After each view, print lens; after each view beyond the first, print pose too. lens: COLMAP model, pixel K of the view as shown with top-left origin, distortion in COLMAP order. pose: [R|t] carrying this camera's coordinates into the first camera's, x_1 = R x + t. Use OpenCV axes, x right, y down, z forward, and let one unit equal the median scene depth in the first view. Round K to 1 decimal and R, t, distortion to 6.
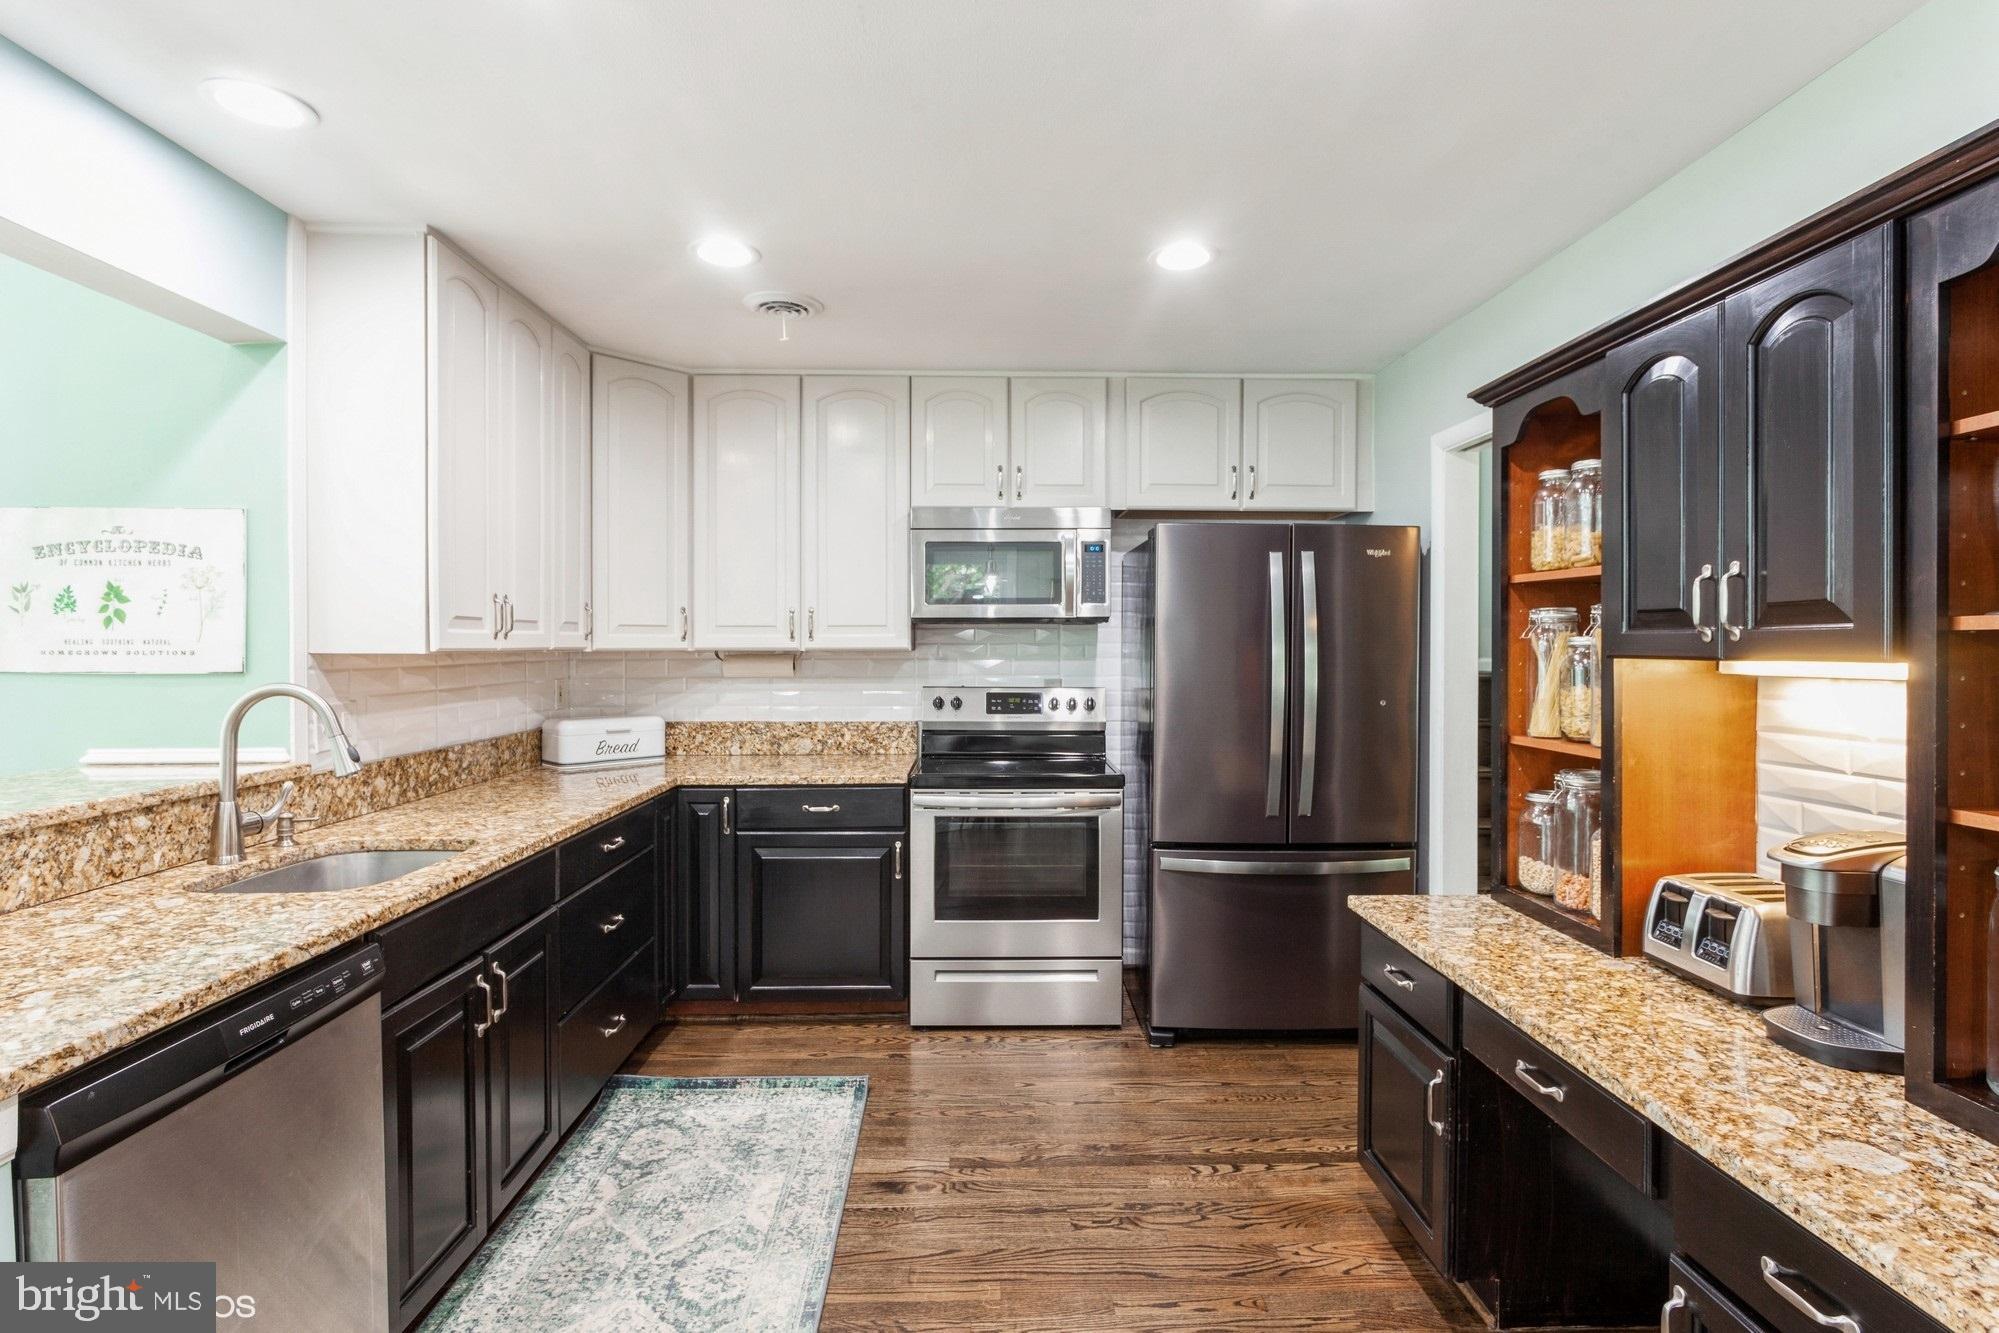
lens RADIAL K [[970.9, 0, 999.5], [0, 970.9, 666.5], [0, 0, 1]] dist [-0.024294, 0.000297]
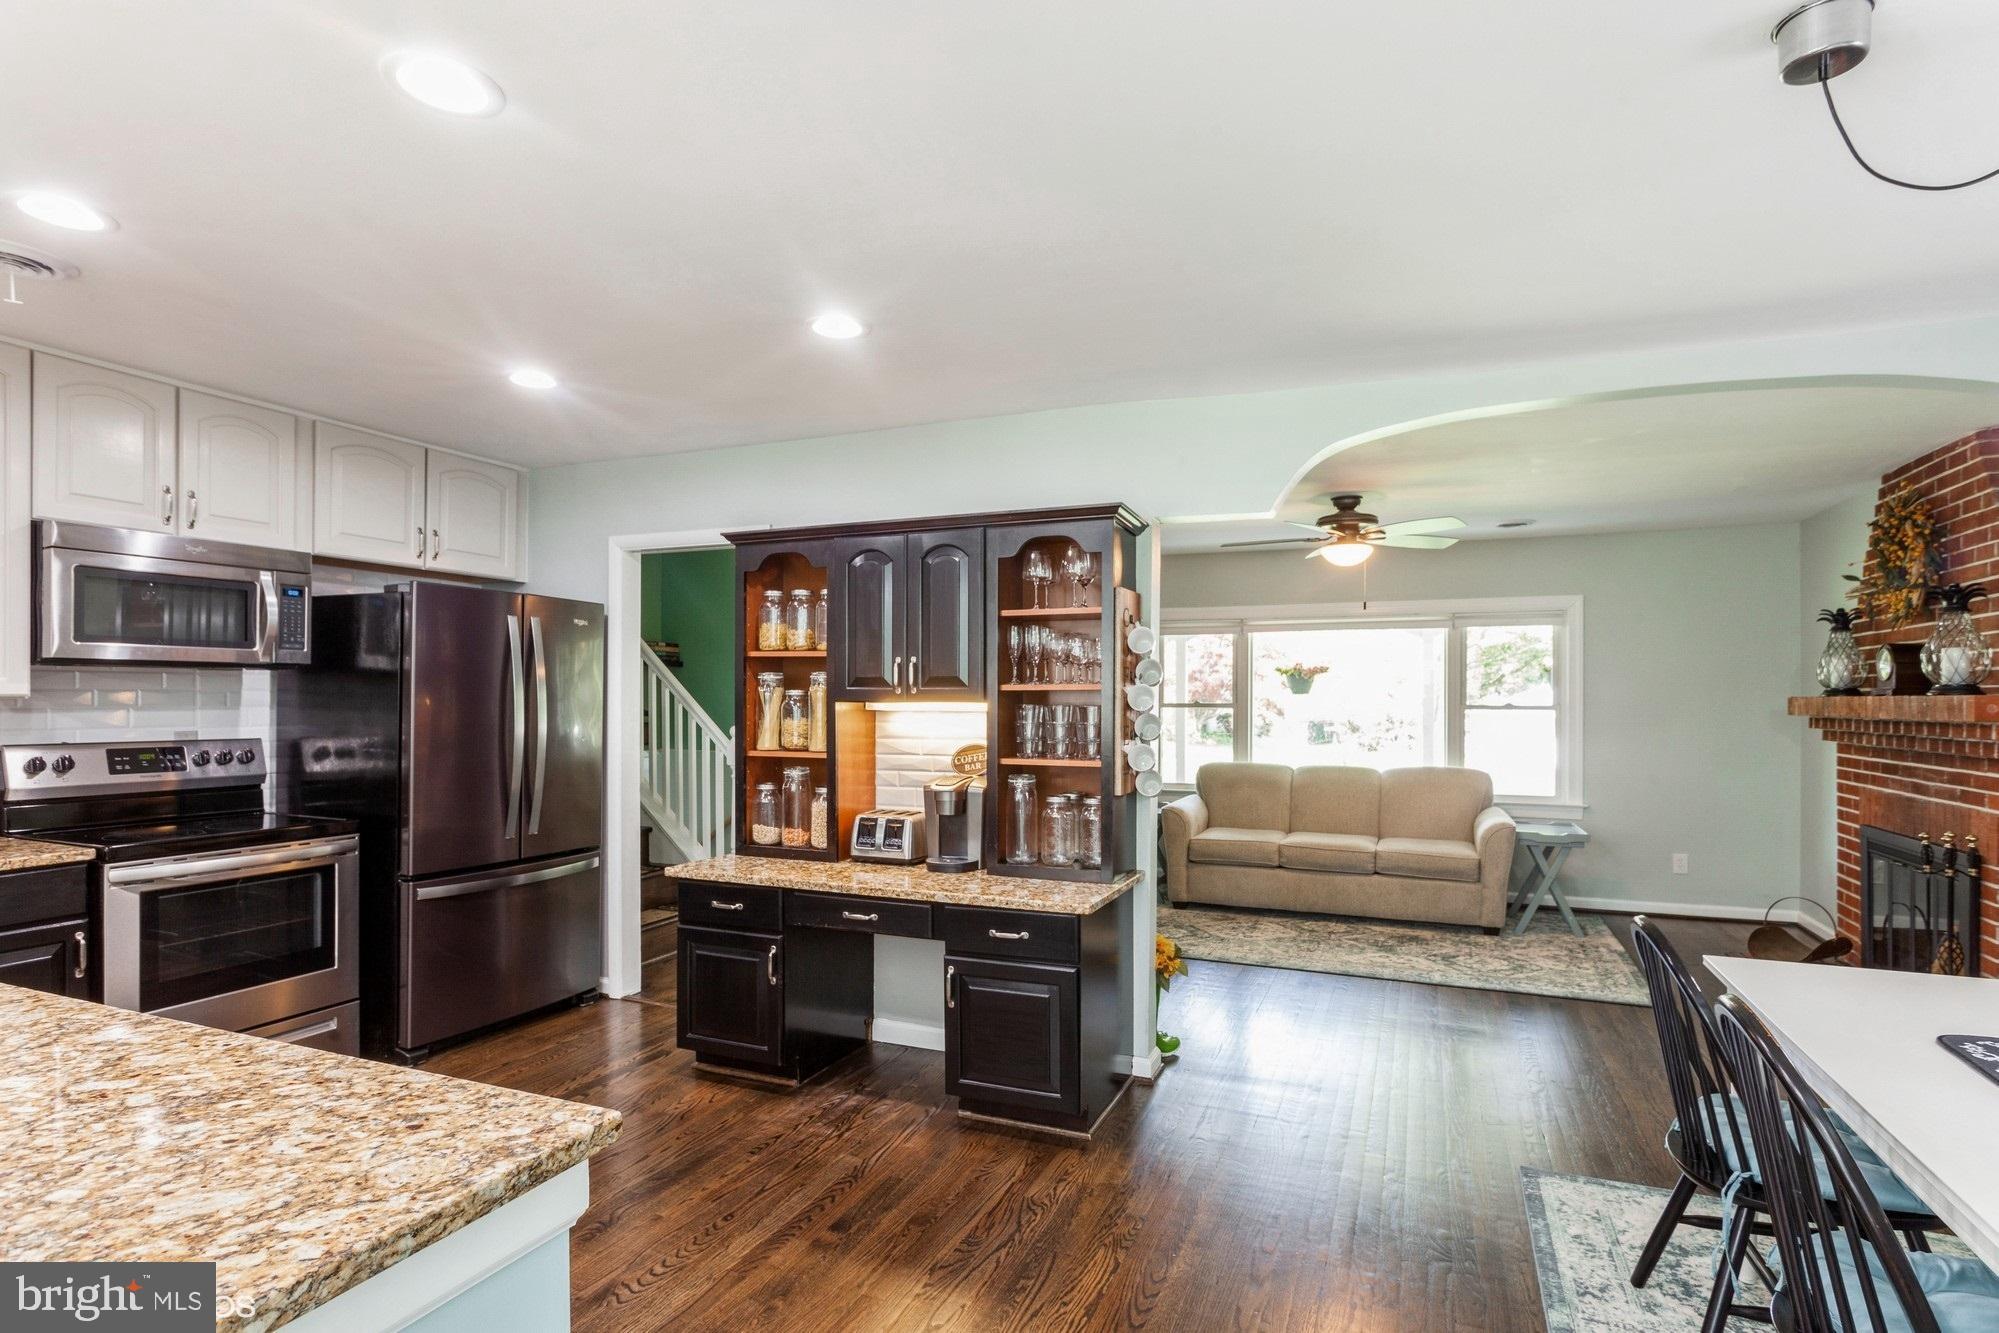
lens RADIAL K [[1034.9, 0, 998.6], [0, 1034.9, 698.6], [0, 0, 1]] dist [-0.000046, -0.000172]
pose [[0.418486, -0.000646, 0.908223, -0.873378], [0.015717, 0.999855, -0.006531, 0.002275], [-0.908087, 0.017008, 0.418435, -0.109760]]
